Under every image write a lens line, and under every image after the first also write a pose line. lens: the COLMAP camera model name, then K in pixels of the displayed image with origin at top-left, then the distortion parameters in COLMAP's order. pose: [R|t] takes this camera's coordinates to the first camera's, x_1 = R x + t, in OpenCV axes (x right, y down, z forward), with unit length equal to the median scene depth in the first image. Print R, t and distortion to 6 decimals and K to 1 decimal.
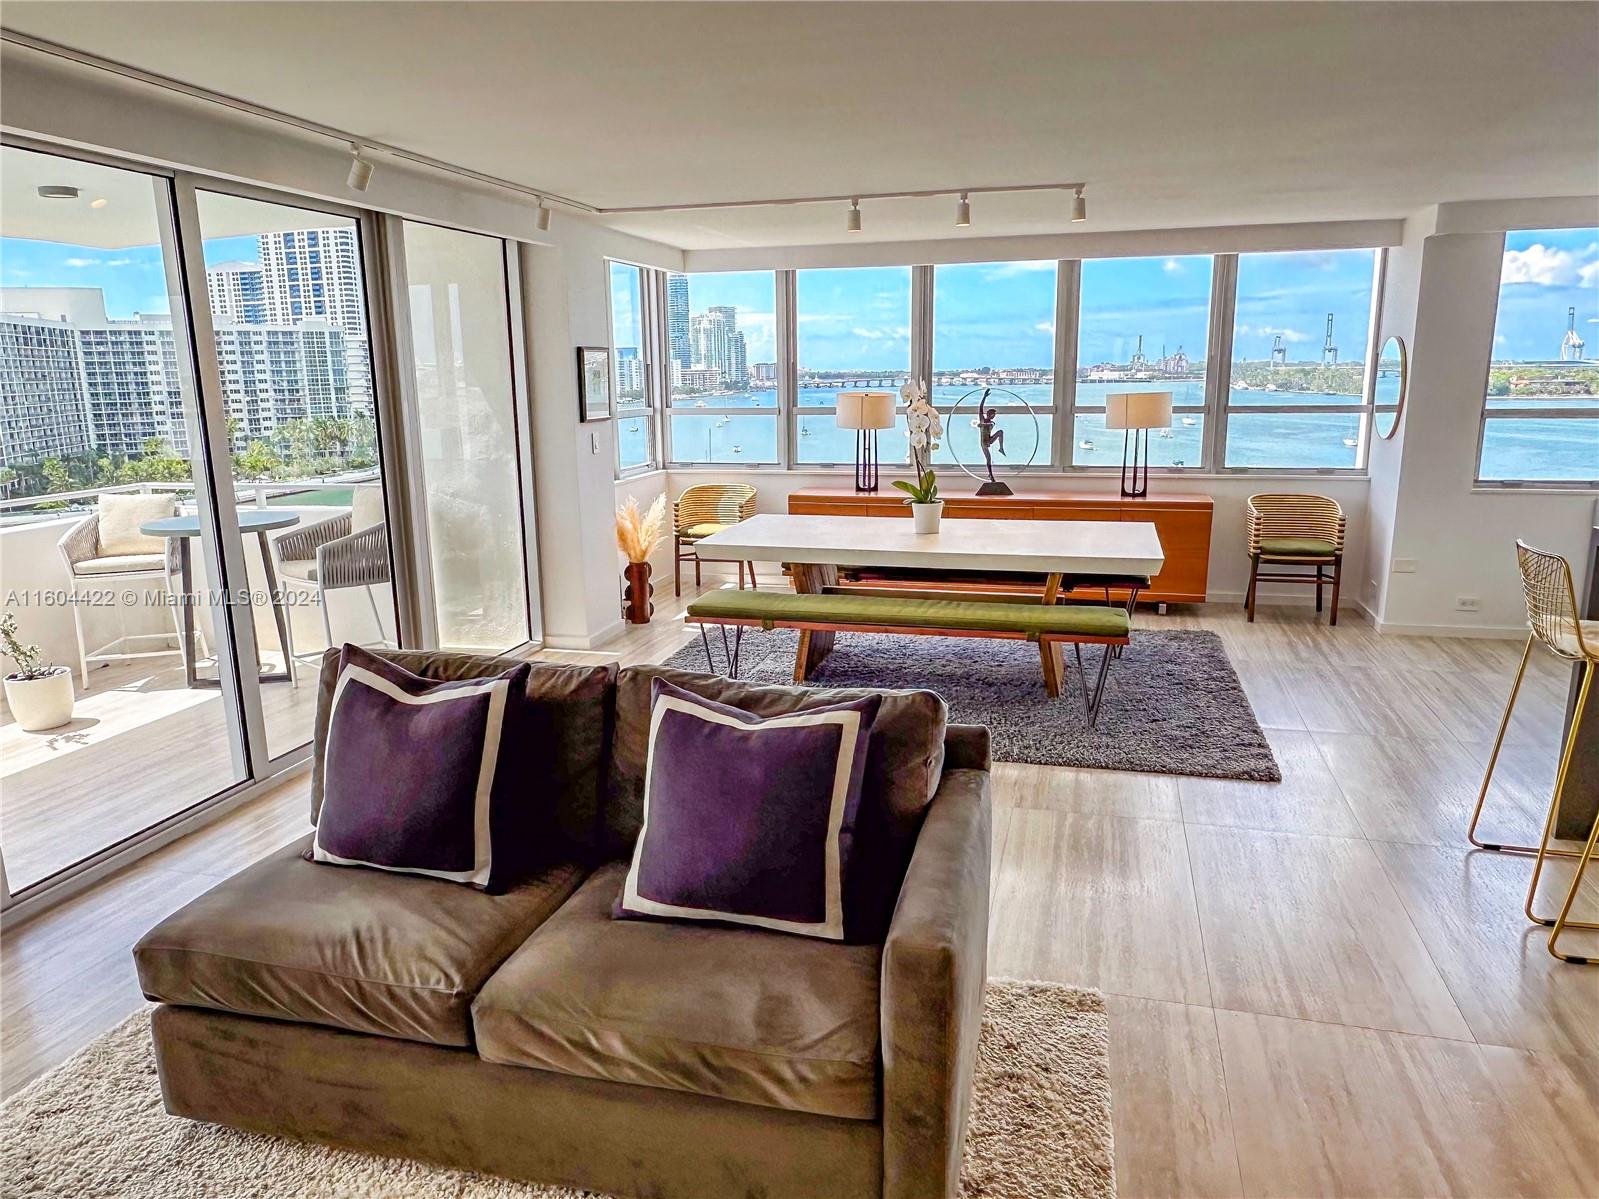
lens RADIAL K [[1102.7, 0, 799.5], [0, 1102.7, 599.5], [0, 0, 1]] dist [0.000563, -0.001028]
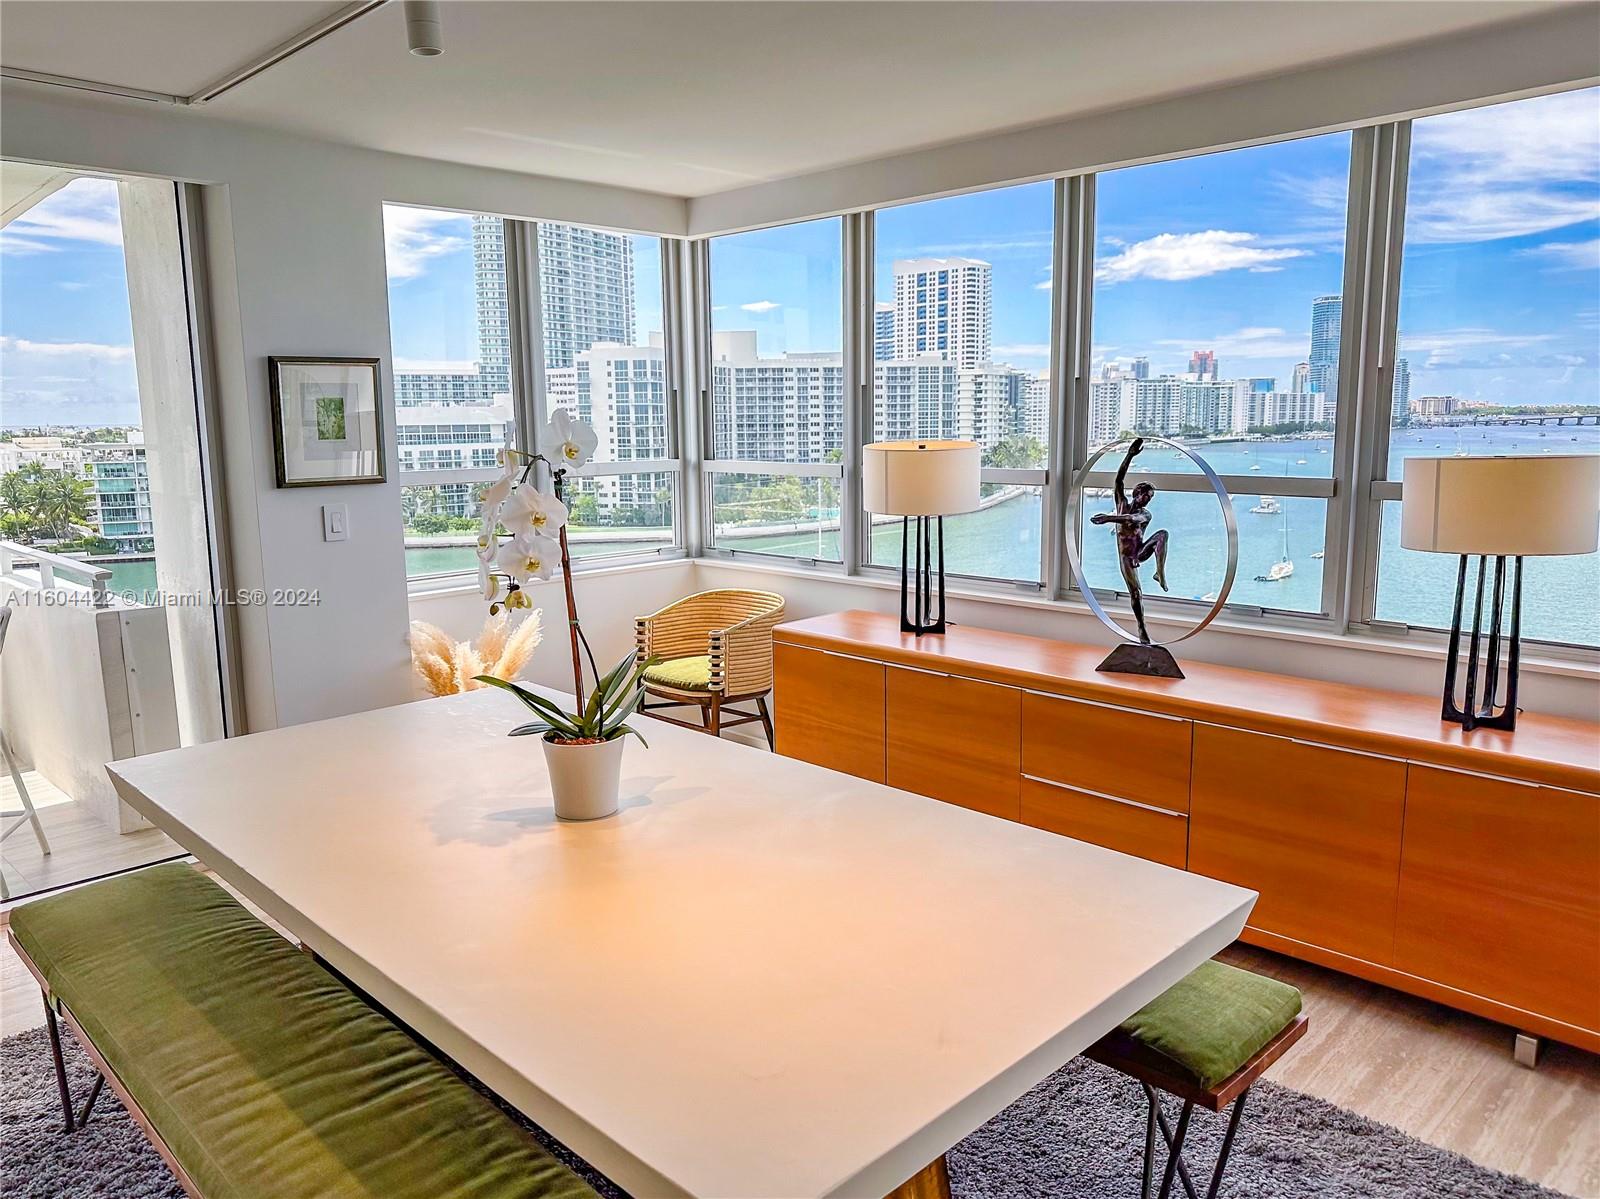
lens RADIAL K [[1160.3, 0, 800.0], [0, 1160.3, 599.5], [0, 0, 1]] dist [0.001223, 0.002971]
pose [[0.862406, 0.083848, -0.499225, 0.297281], [-0.102844, 0.994641, -0.010605, -0.108408], [0.495661, 0.060488, 0.866407, 0.536028]]
